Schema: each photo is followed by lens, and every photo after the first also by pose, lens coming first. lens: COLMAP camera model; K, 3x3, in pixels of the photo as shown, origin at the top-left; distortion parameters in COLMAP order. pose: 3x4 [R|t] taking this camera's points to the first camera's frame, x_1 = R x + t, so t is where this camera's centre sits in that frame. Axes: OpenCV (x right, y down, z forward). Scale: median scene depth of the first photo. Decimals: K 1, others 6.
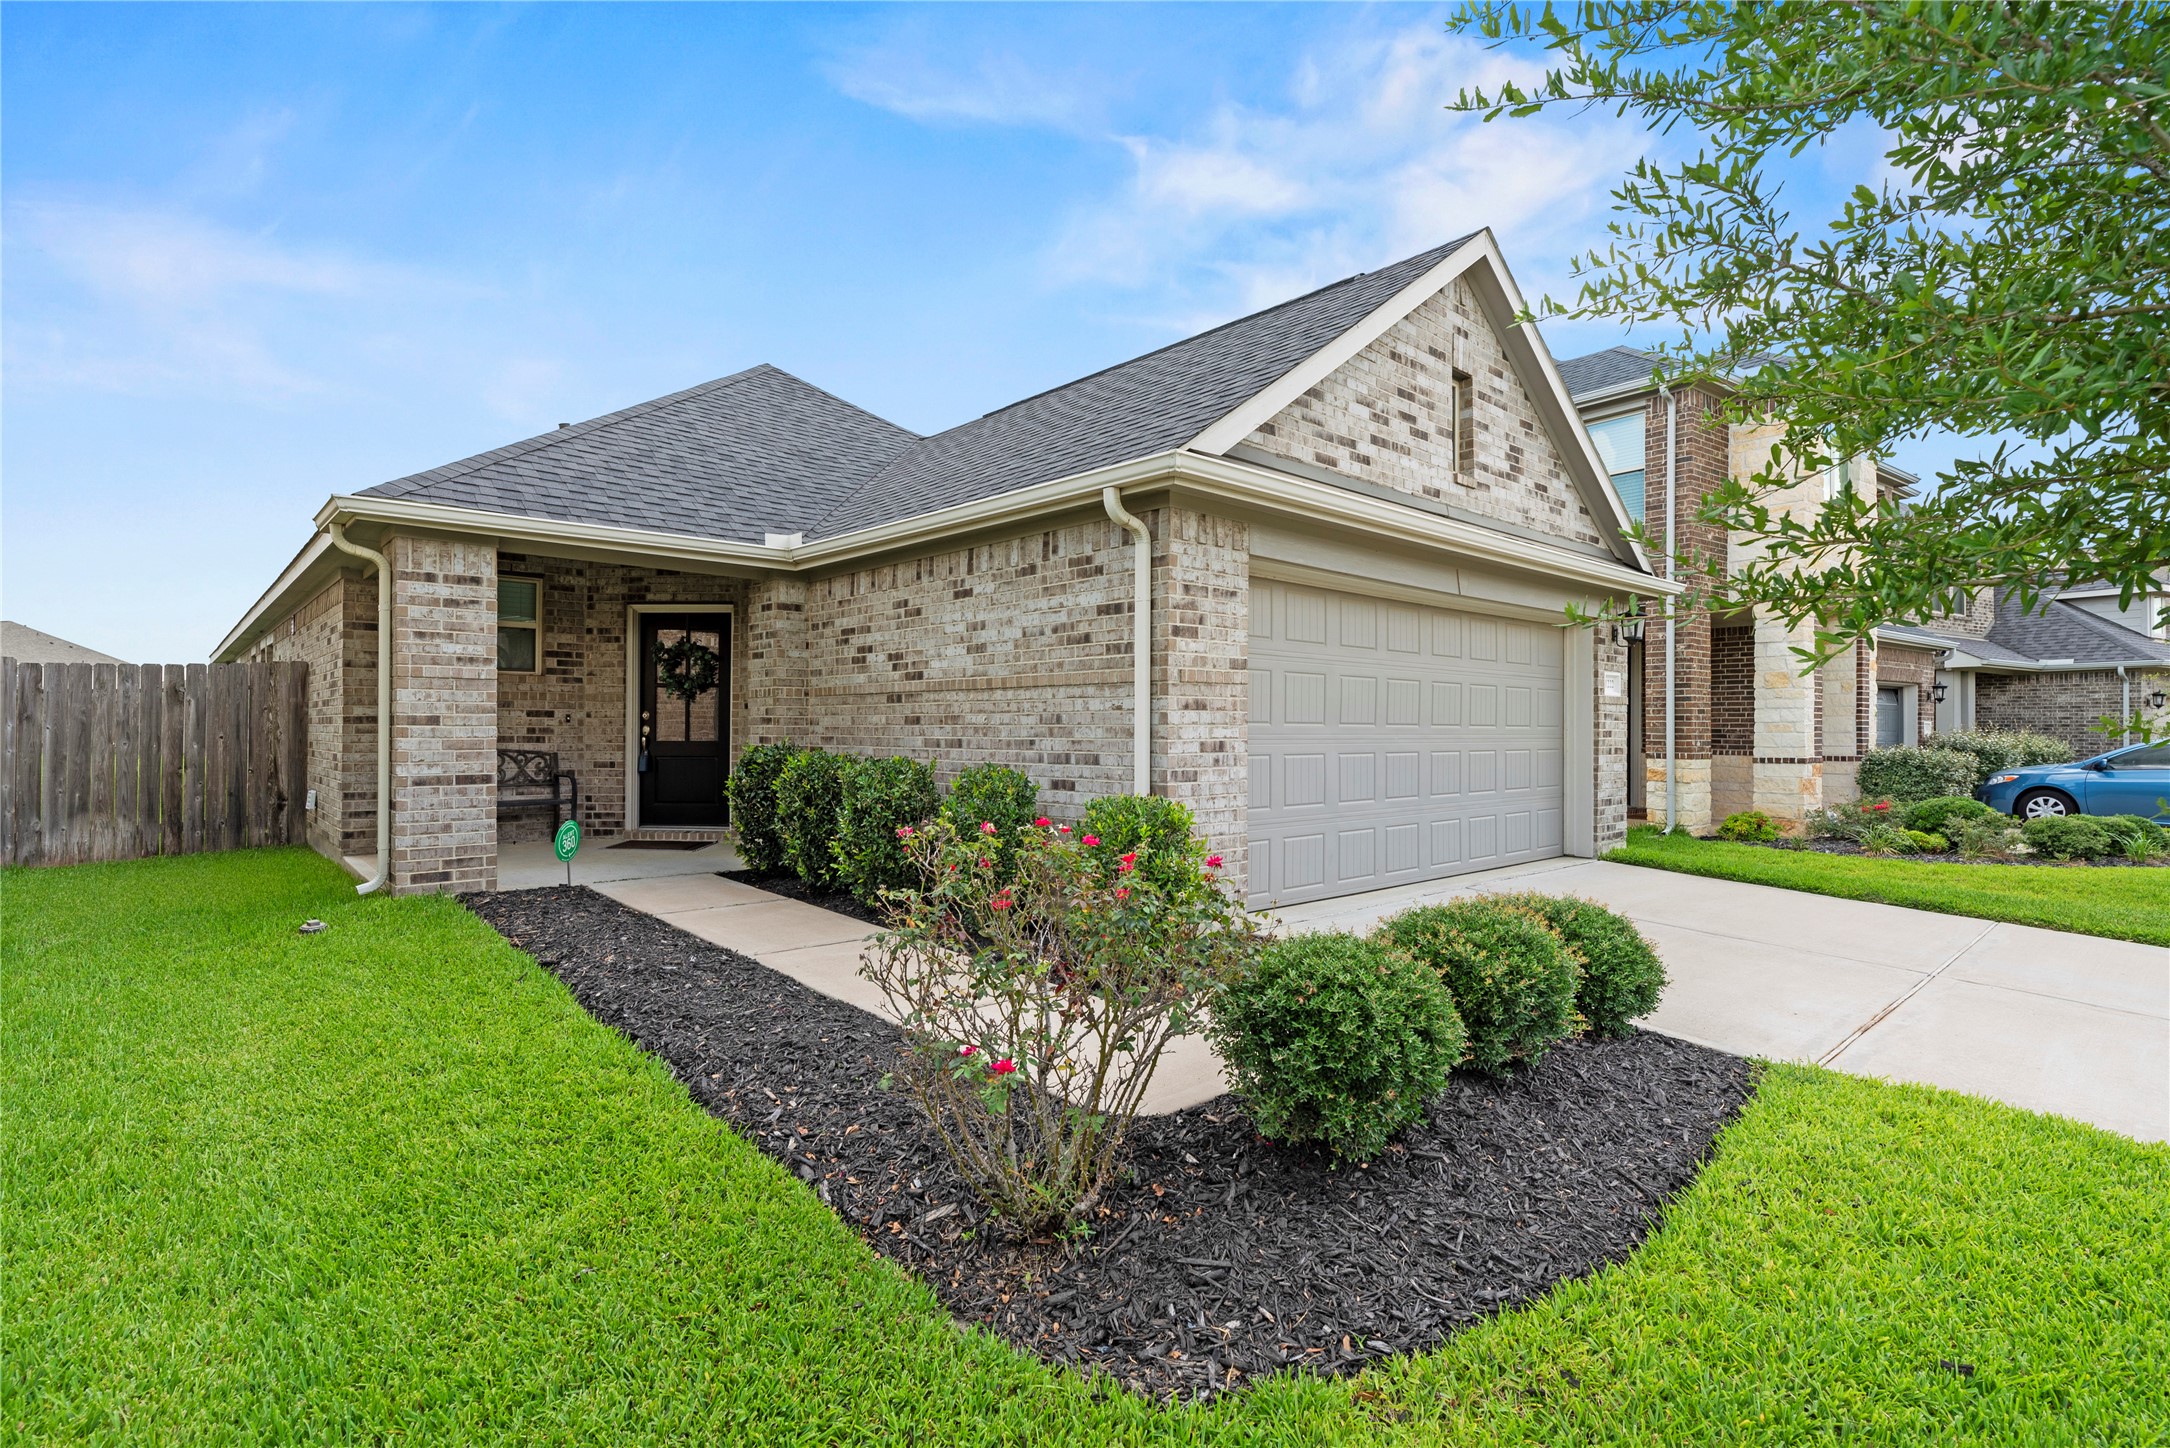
lens RADIAL K [[1034.2, 0, 1084.5], [0, 1034.2, 717.4], [0, 0, 1]] dist [-0.000105, -0.000523]
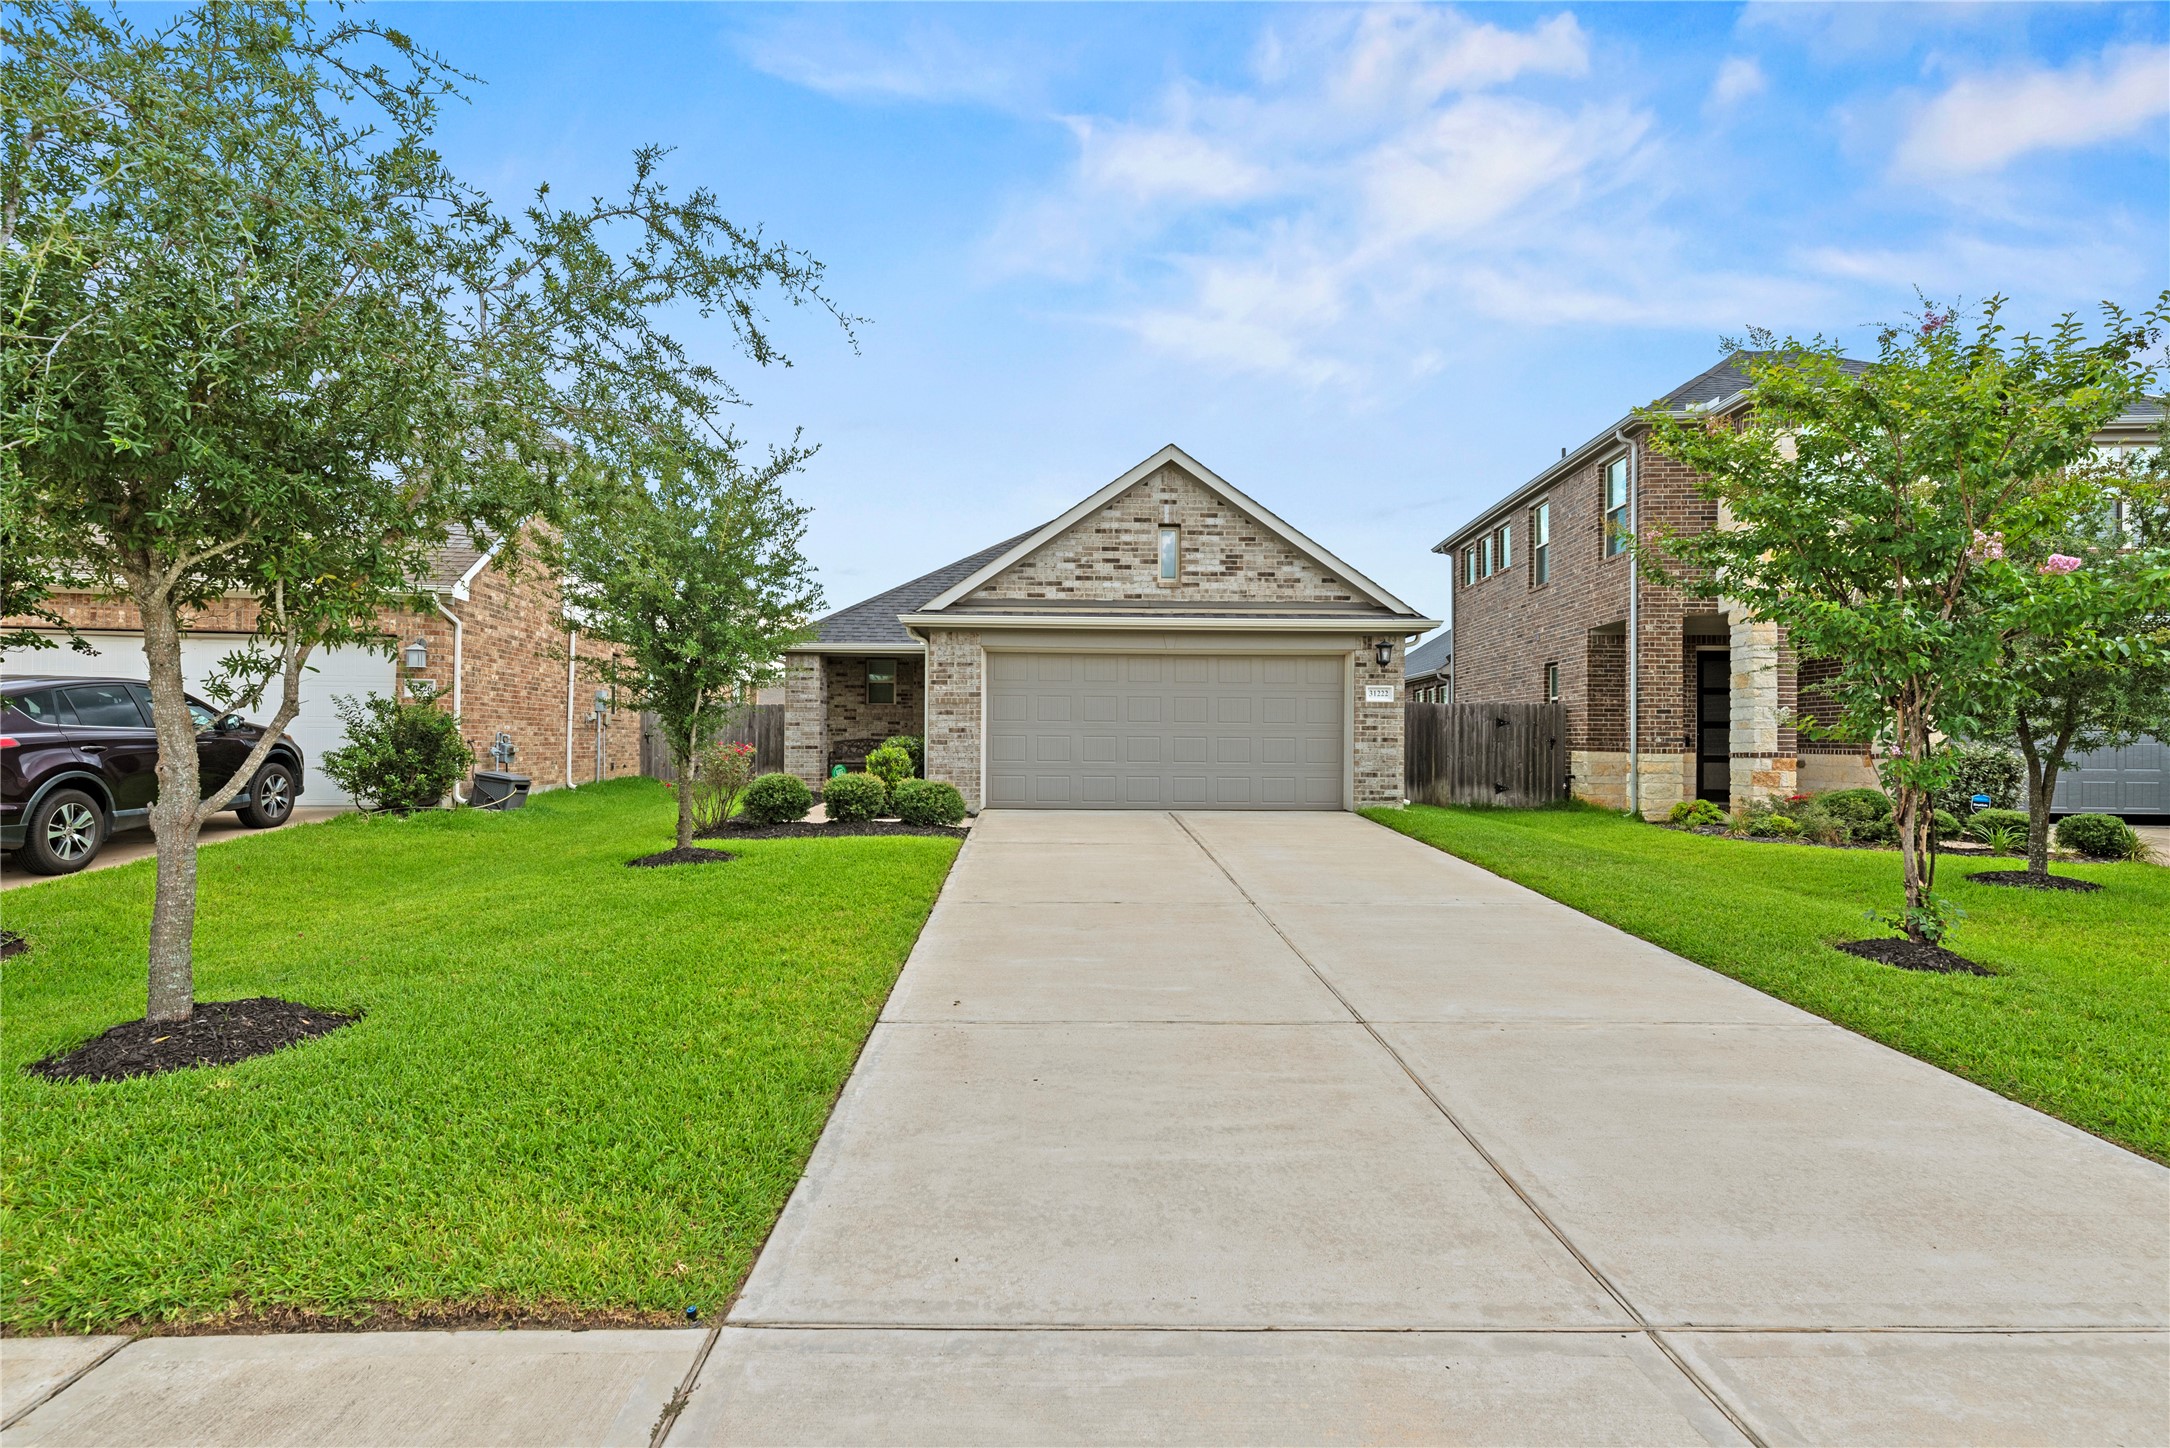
lens RADIAL K [[1034.2, 0, 1084.5], [0, 1034.2, 717.4], [0, 0, 1]] dist [-0.000105, -0.000523]
pose [[0.761544, -0.015885, -0.647918, 1.382380], [0.003162, 0.999779, -0.020795, 0.036353], [0.648105, 0.013788, 0.761426, -0.443324]]
